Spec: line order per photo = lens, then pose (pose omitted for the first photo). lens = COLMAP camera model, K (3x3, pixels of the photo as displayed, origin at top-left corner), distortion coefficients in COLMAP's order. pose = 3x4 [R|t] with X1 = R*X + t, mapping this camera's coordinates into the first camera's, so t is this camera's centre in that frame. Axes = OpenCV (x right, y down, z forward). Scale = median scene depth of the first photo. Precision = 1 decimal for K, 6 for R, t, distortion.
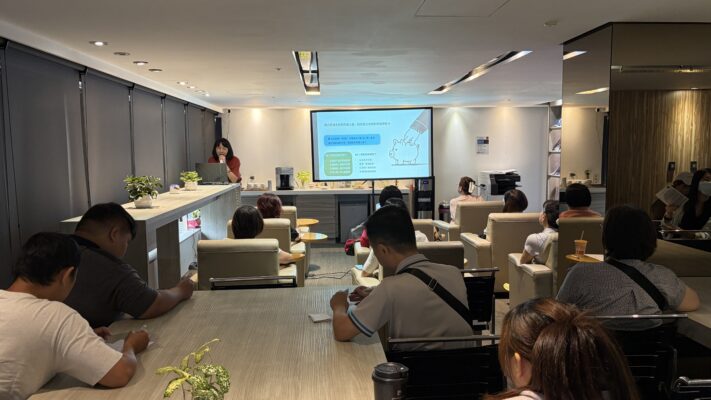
lens RADIAL K [[591.4, 0, 355.1], [0, 591.4, 206.4], [0, 0, 1]] dist [0.049454, -0.044261]
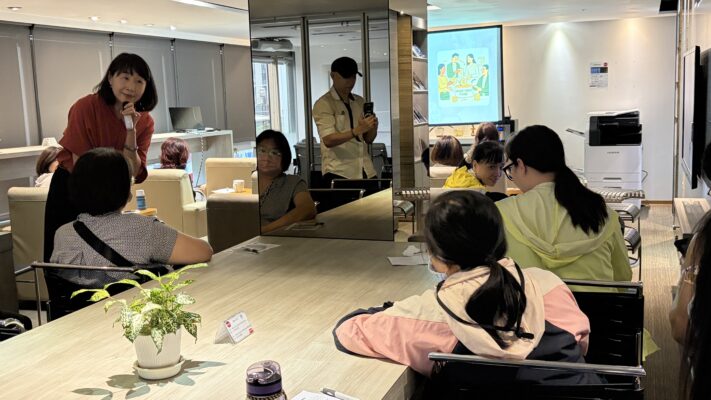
lens RADIAL K [[793.8, 0, 355.7], [0, 793.8, 204.3], [0, 0, 1]] dist [0.047802, 0.000000]
pose [[0.918880, 0.028382, -0.393516, 0.358291], [-0.010708, 0.998836, 0.047037, 0.008703], [0.394393, -0.039007, 0.918114, 0.019204]]
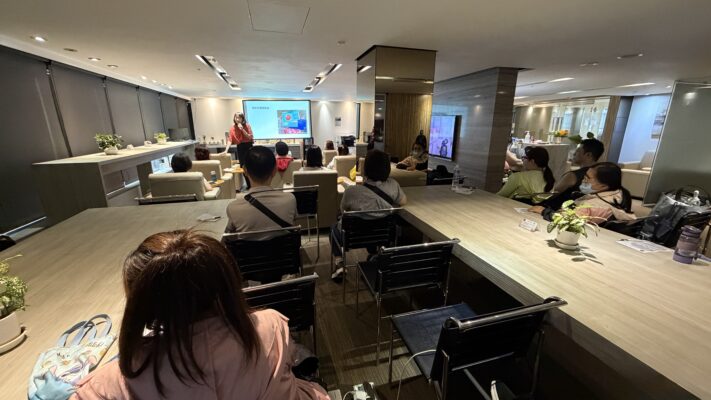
lens RADIAL K [[281.4, 0, 352.4], [0, 281.4, 199.1], [0, 0, 1]] dist [0.003827, 0.000188]
pose [[0.976619, -0.043766, 0.210474, 0.058518], [0.009696, 0.987029, 0.160249, 0.002466], [-0.214757, -0.154461, 0.964376, 0.048352]]
